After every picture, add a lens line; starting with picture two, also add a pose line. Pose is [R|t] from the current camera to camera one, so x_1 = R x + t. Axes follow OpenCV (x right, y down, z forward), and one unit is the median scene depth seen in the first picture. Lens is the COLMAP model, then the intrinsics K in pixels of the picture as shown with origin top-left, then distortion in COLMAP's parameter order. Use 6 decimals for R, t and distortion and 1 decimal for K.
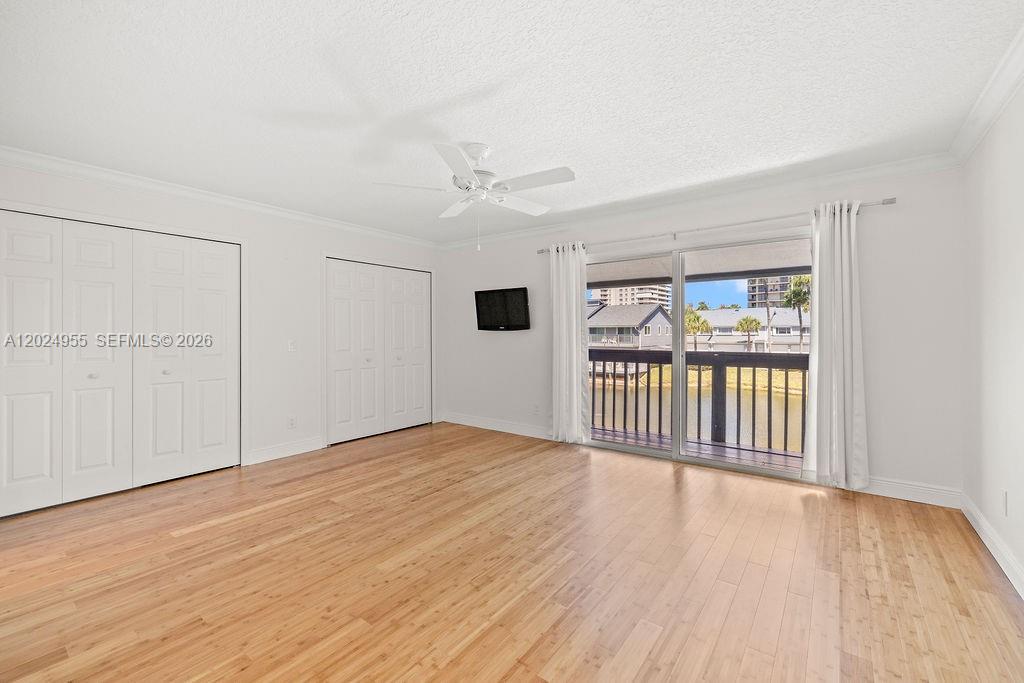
lens RADIAL K [[440.1, 0, 507.6], [0, 440.1, 338.7], [0, 0, 1]] dist [0.000720, 0.000110]
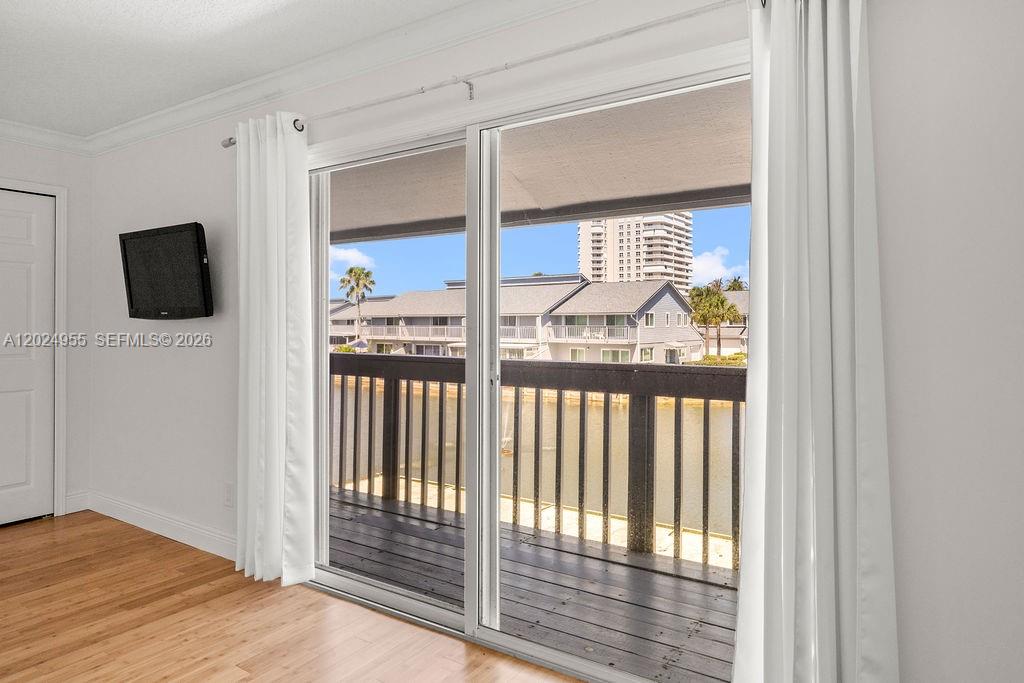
lens RADIAL K [[627.1, 0, 511.2], [0, 627.1, 316.5], [0, 0, 1]] dist [-0.001403, 0.000013]
pose [[0.998225, 0.002411, 0.059499, 0.383094], [-0.001029, 0.999729, -0.023253, -0.007854], [-0.059539, 0.023150, 0.997958, 0.413678]]
